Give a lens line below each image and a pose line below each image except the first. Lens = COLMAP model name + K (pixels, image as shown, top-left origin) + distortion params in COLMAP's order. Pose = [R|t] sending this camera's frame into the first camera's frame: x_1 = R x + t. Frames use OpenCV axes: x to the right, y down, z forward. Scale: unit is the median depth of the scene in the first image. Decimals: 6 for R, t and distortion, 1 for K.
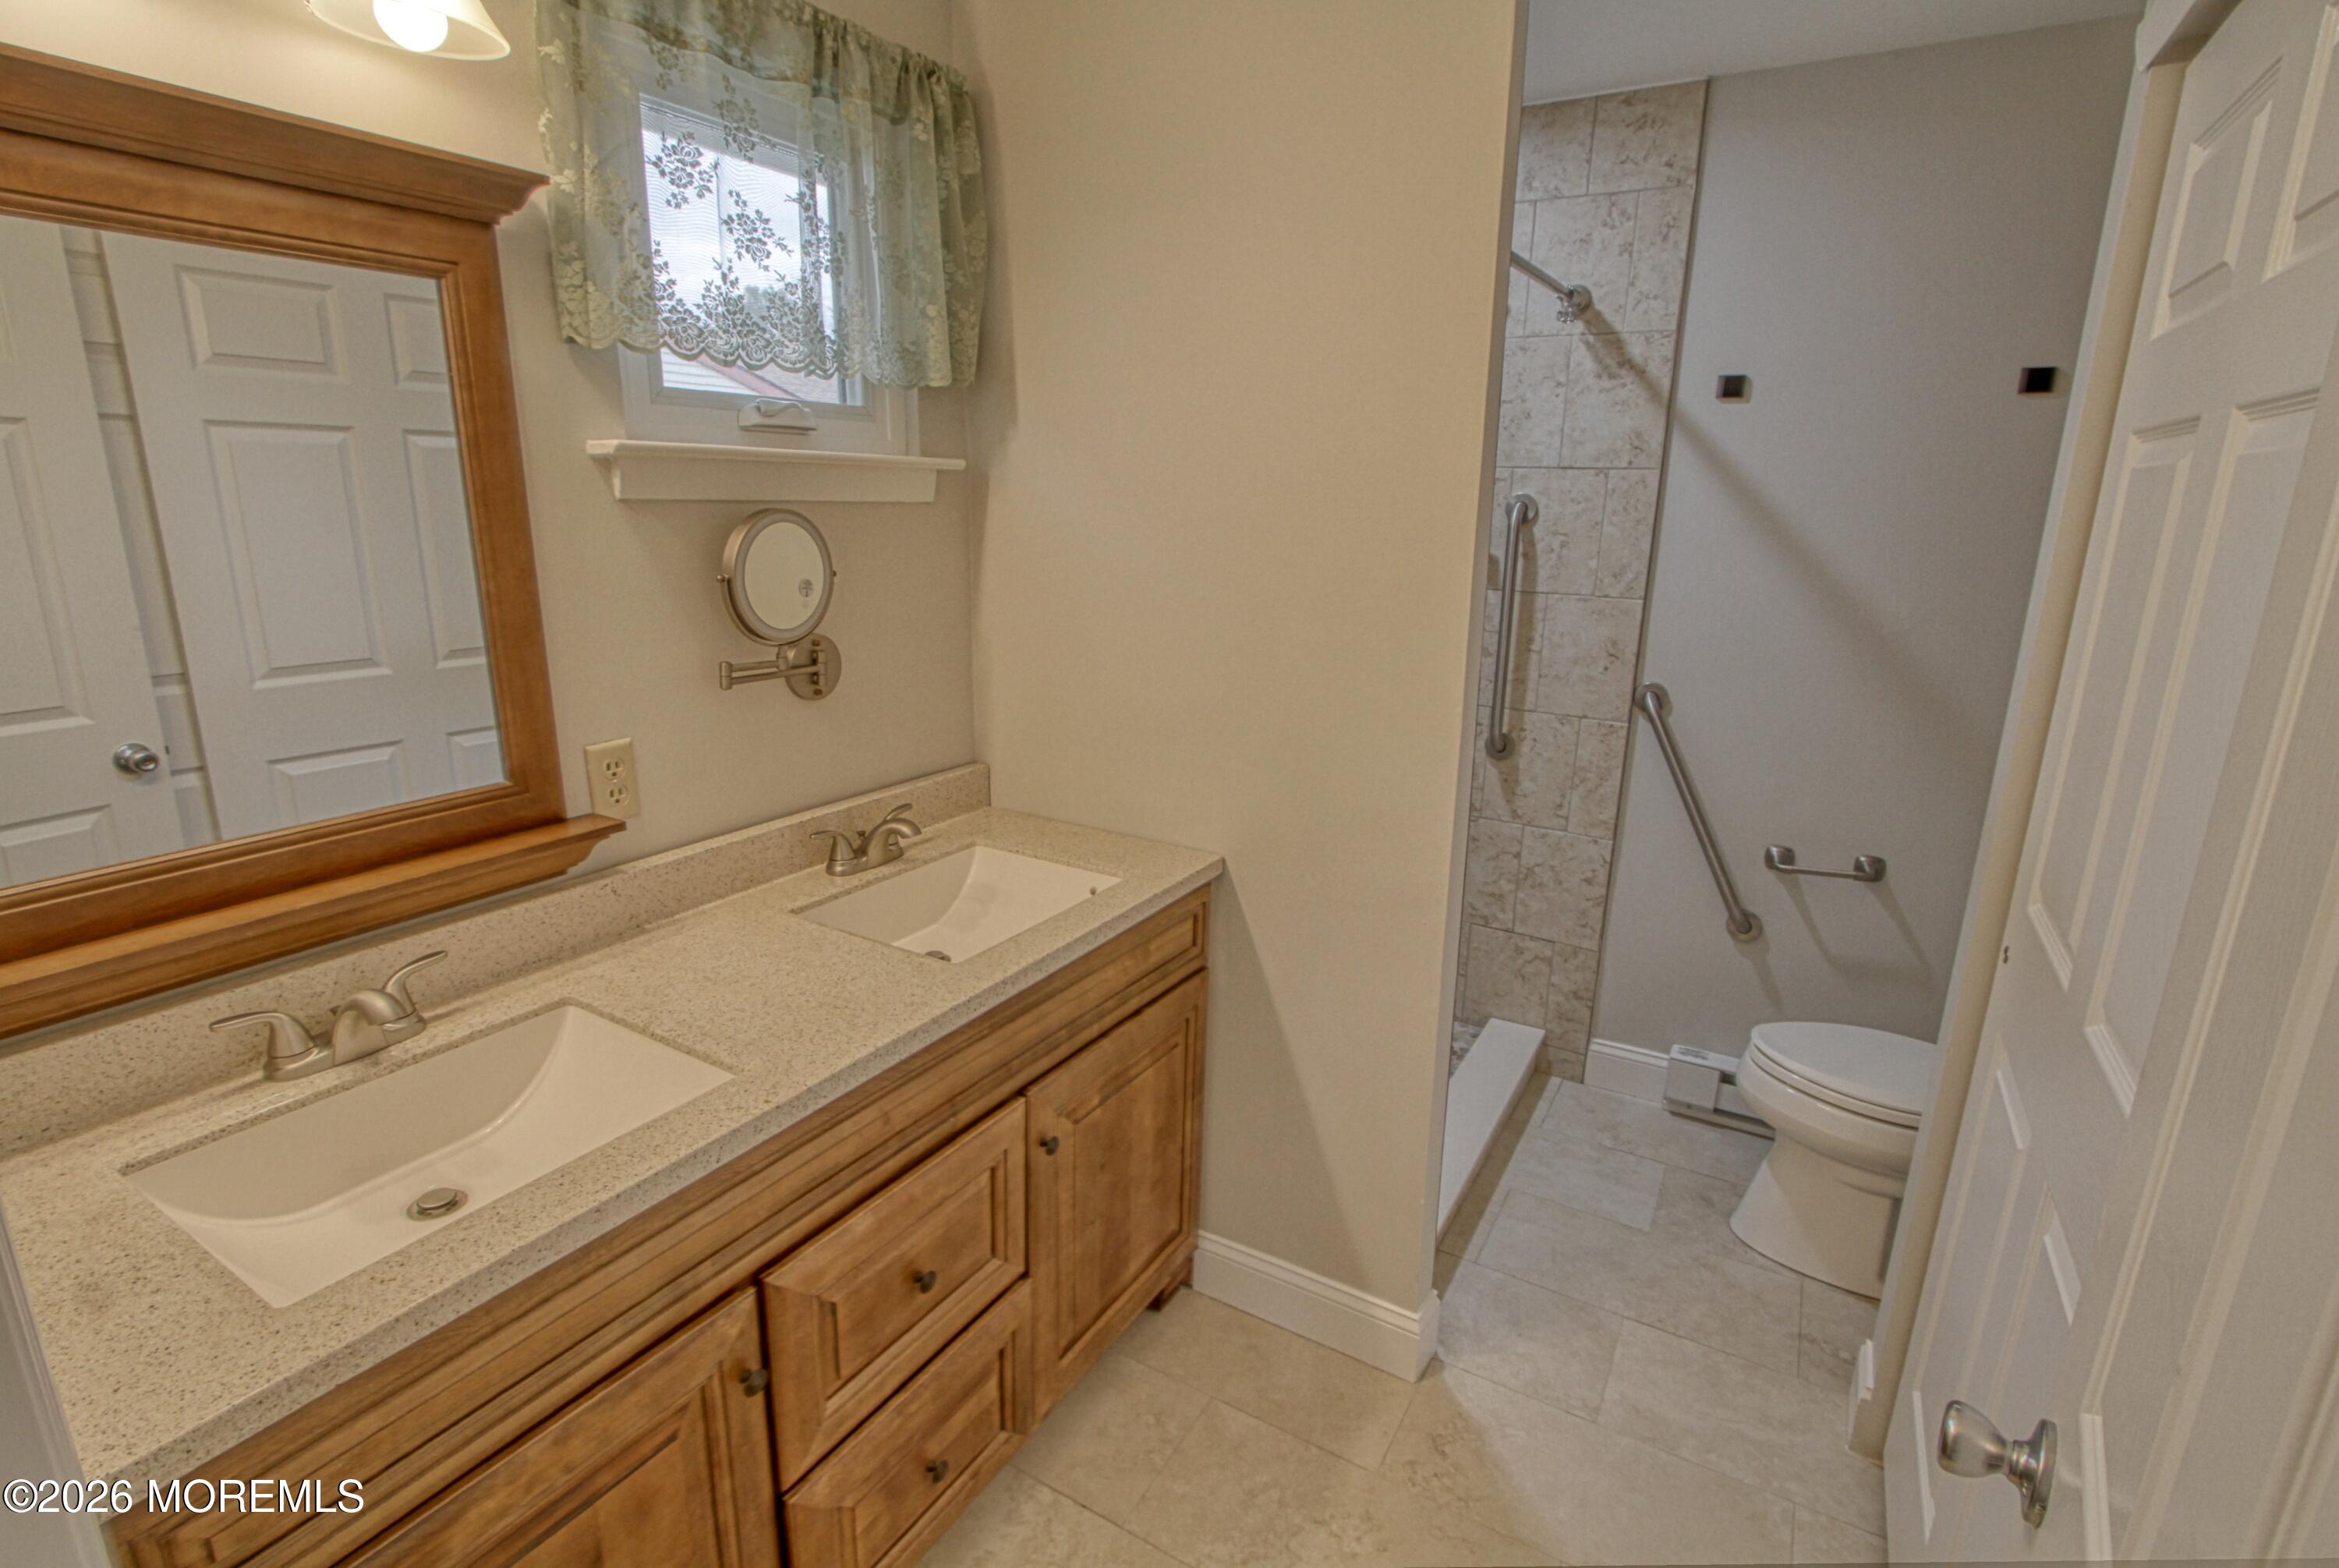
lens RADIAL K [[1111.1, 0, 1170.1], [0, 1111.1, 785.6], [0, 0, 1]] dist [-0.018212, 0.003270]
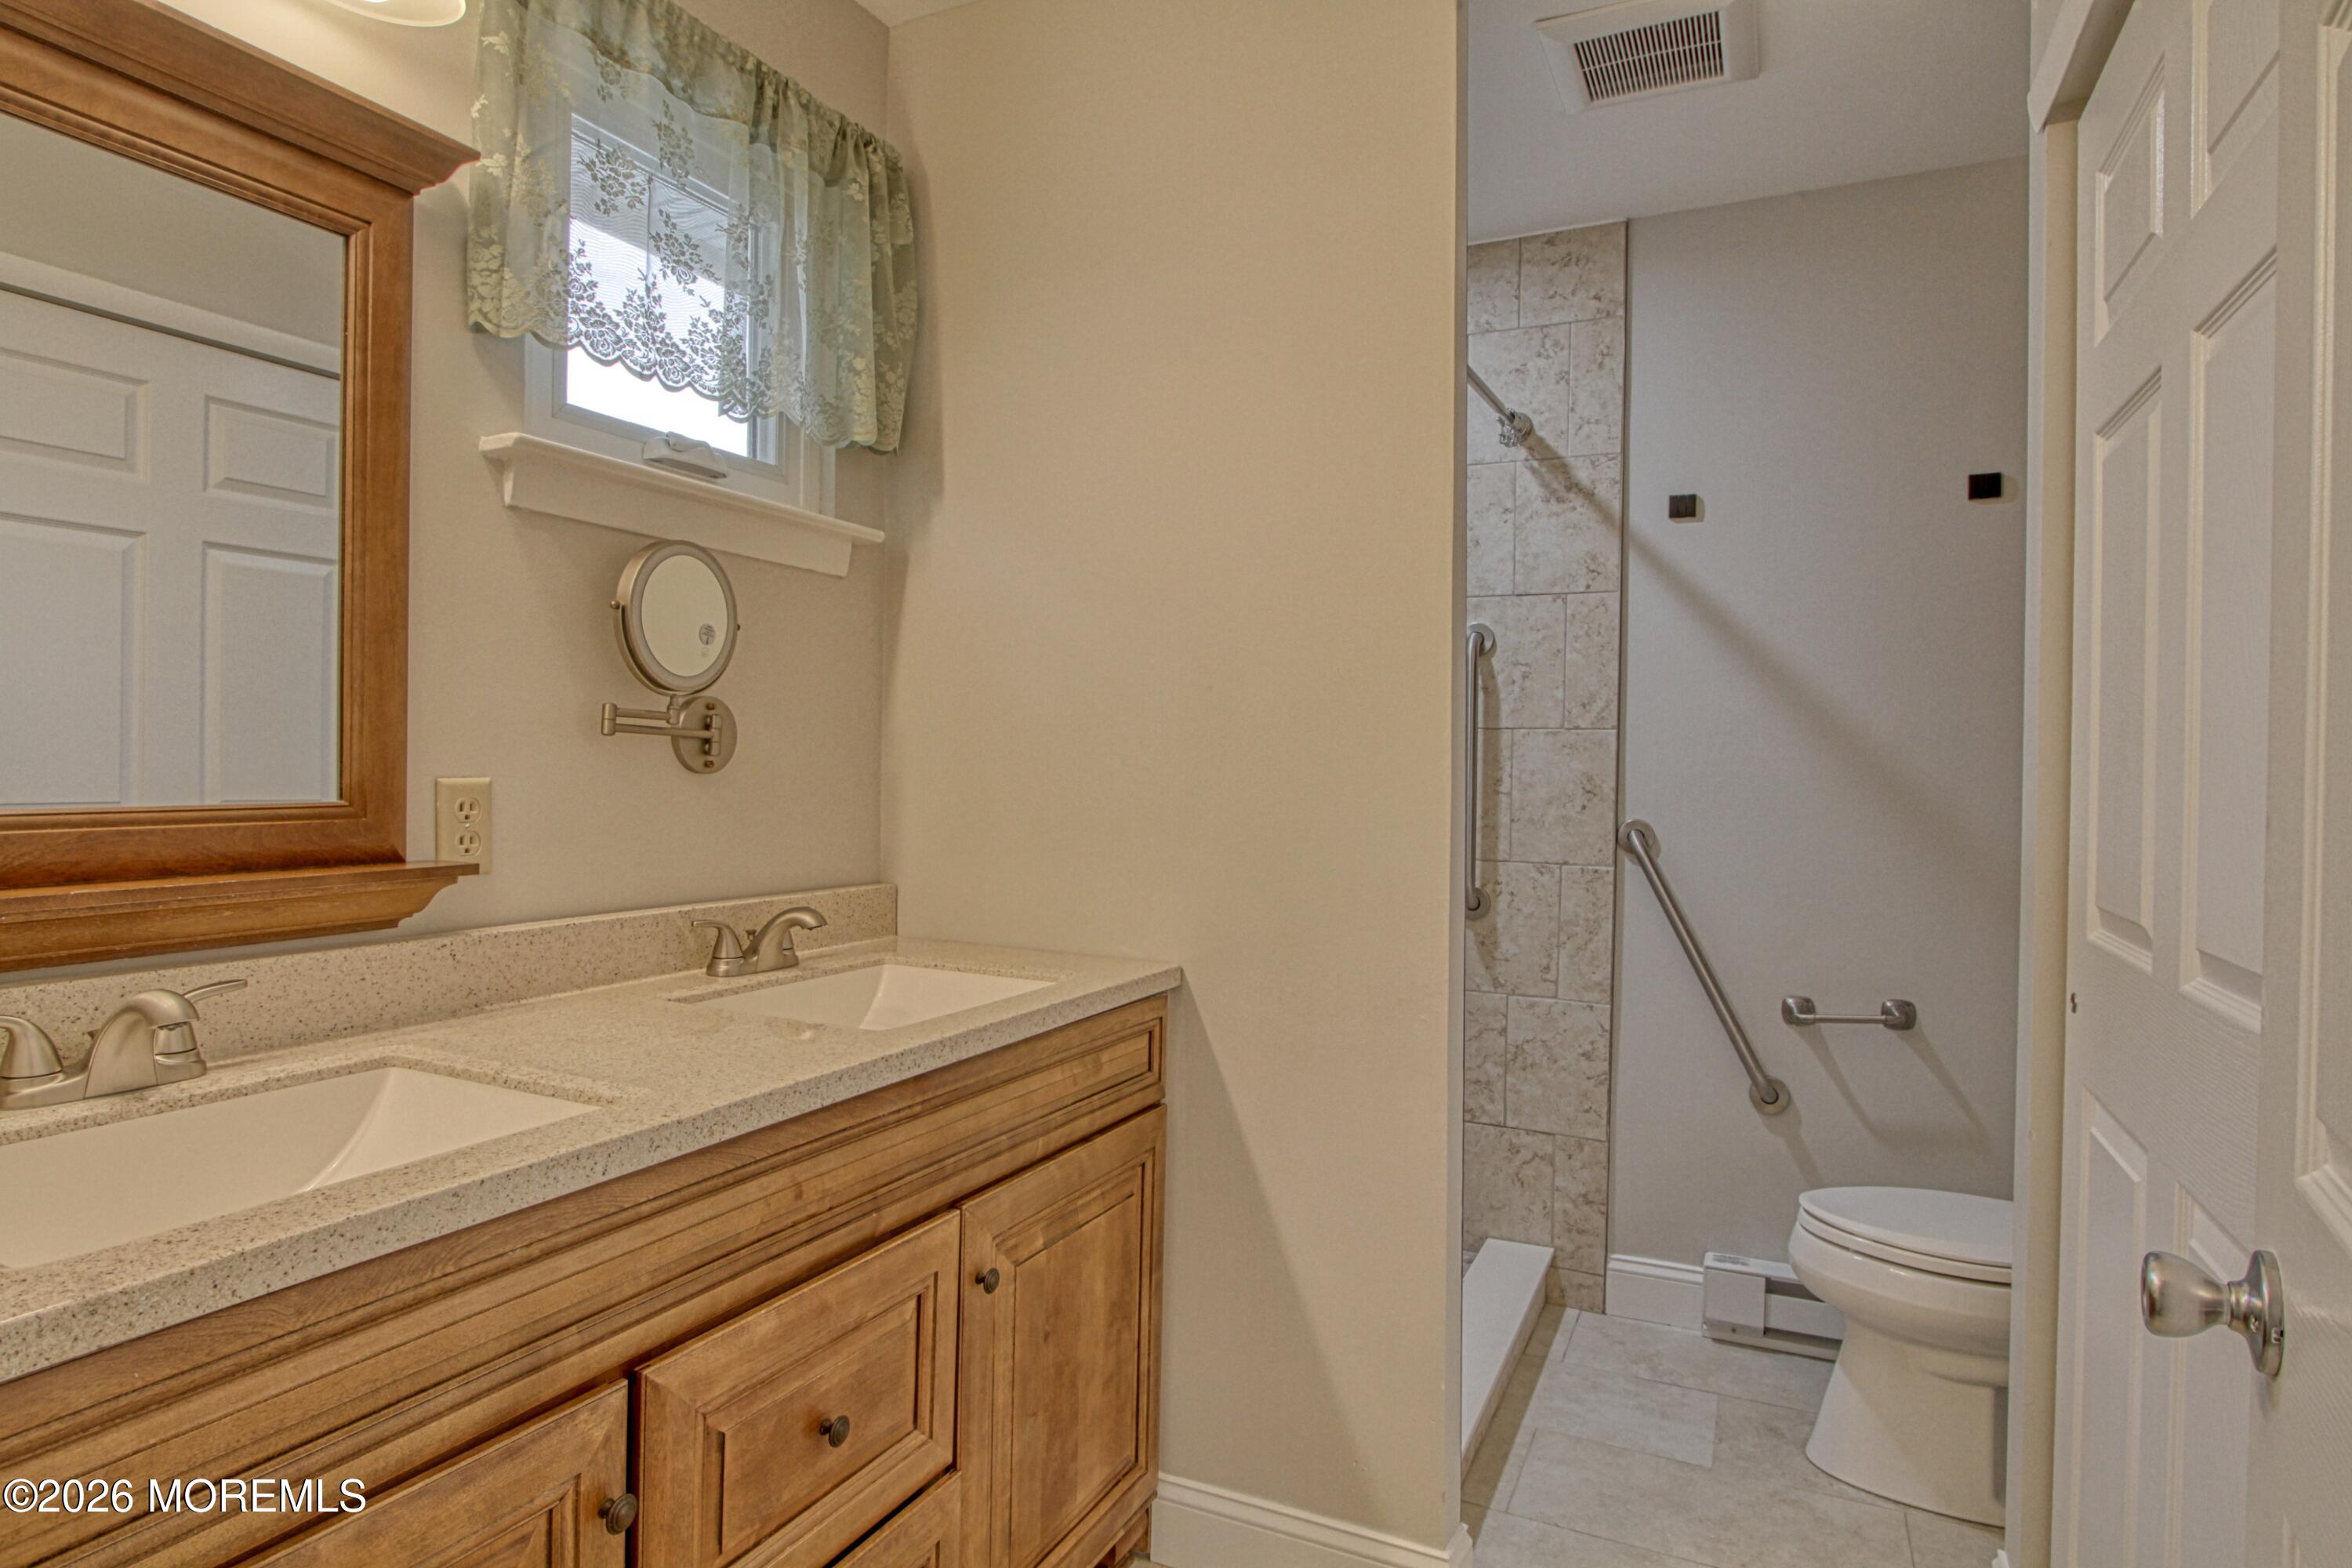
lens RADIAL K [[1302.9, 0, 1169.5], [0, 1302.9, 773.6], [0, 0, 1]] dist [-0.017865, 0.007976]
pose [[0.996026, -0.003813, 0.088978, -0.053428], [0.025482, 0.969516, -0.243701, 0.178439], [-0.085336, 0.245000, 0.965760, 0.003664]]
